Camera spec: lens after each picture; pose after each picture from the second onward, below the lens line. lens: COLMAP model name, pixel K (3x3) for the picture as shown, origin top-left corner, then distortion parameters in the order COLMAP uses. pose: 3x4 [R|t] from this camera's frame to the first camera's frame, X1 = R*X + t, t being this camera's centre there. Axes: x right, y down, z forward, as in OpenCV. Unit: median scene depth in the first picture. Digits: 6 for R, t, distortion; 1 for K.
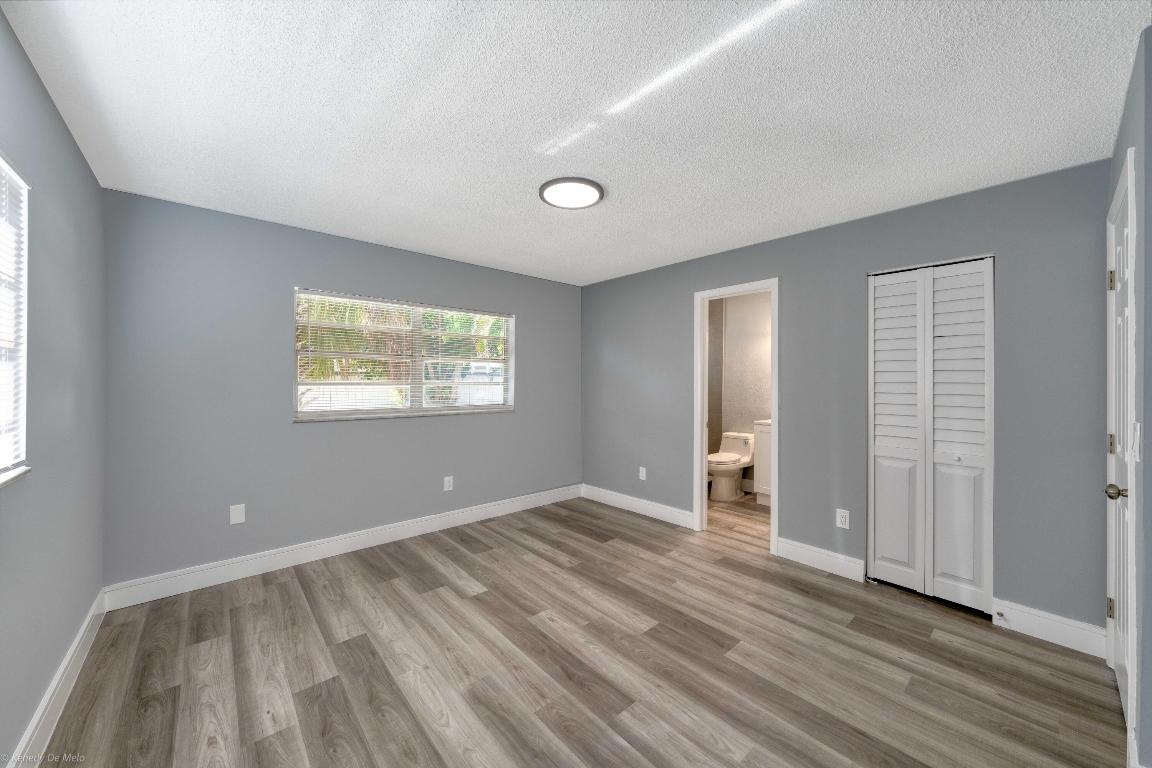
lens RADIAL K [[415.1, 0, 579.5], [0, 415.1, 380.0], [0, 0, 1]] dist [-0.000474, 0.000012]
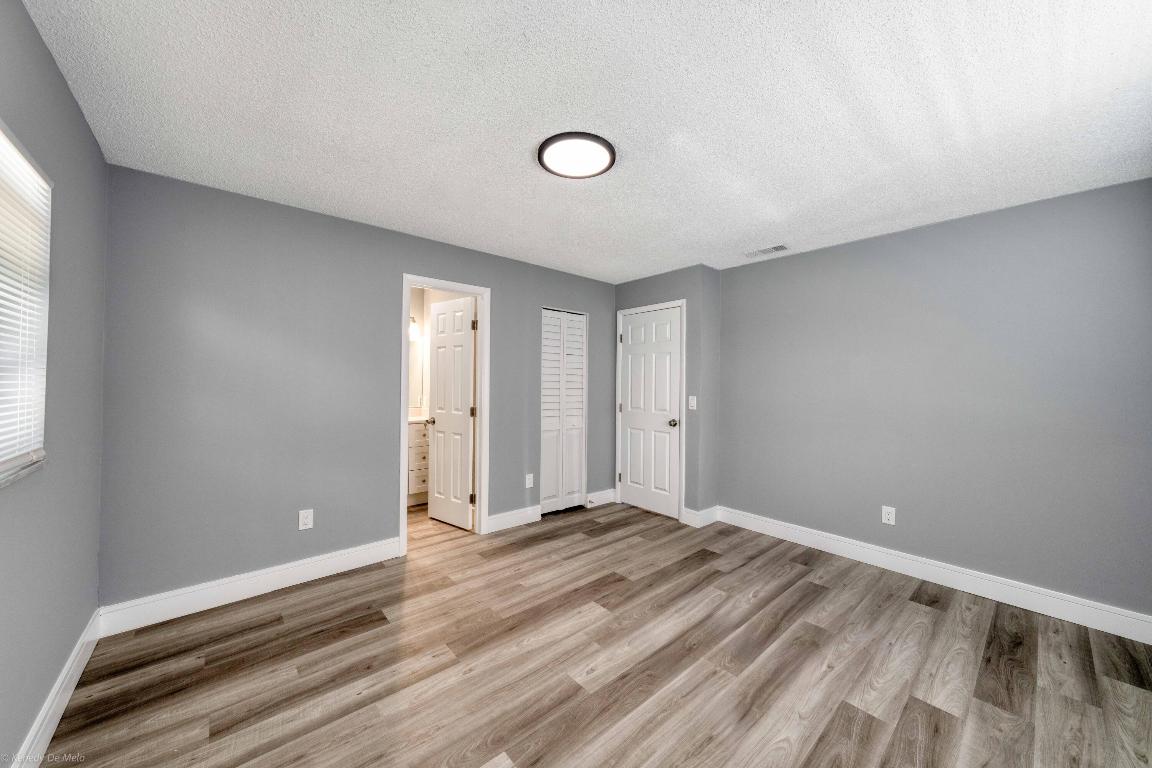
lens RADIAL K [[407.4, 0, 581.4], [0, 407.4, 380.2], [0, 0, 1]] dist [0.001793, 0.000122]
pose [[0.007941, 0.000479, 0.999968, -0.791128], [-0.016179, 0.999869, -0.000350, 0.000926], [-0.999838, -0.016176, 0.007947, 0.921838]]
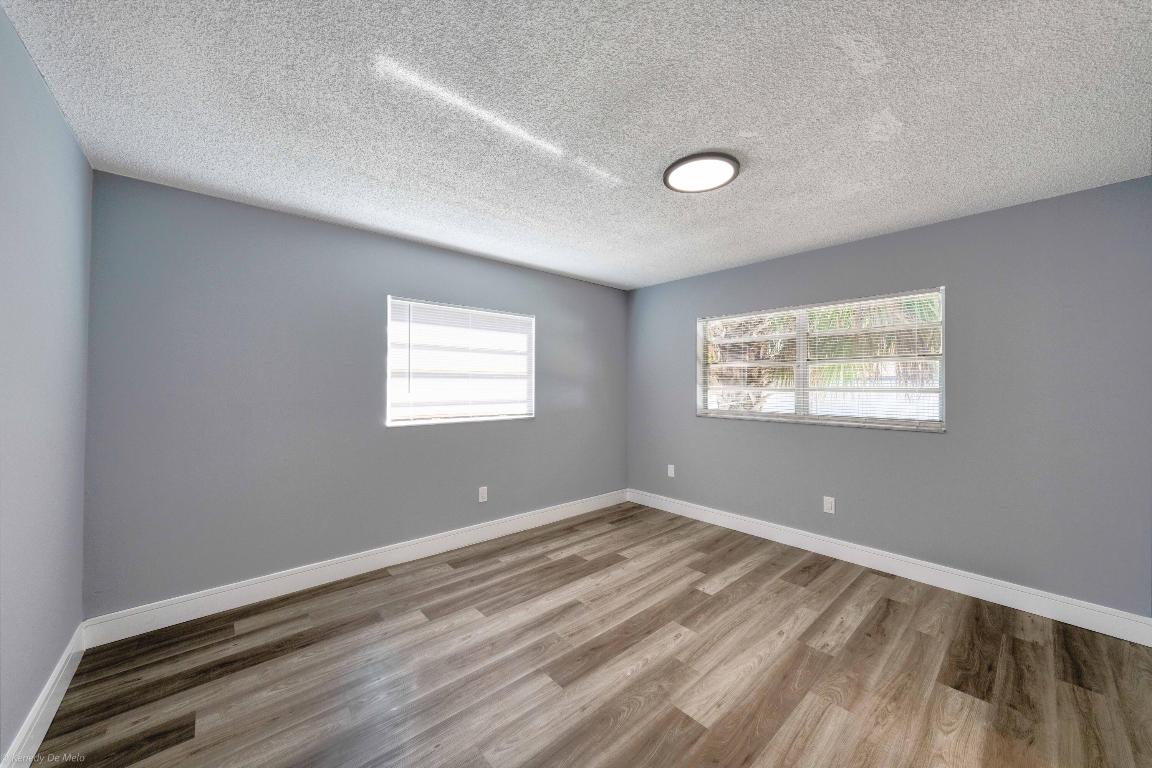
lens RADIAL K [[415.1, 0, 579.5], [0, 415.1, 380.0], [0, 0, 1]] dist [-0.000474, 0.000012]
pose [[-0.001791, -0.016192, -0.999867, 0.809890], [0.001590, 0.999868, -0.016195, 0.003331], [0.999997, -0.001619, -0.001765, 0.700660]]
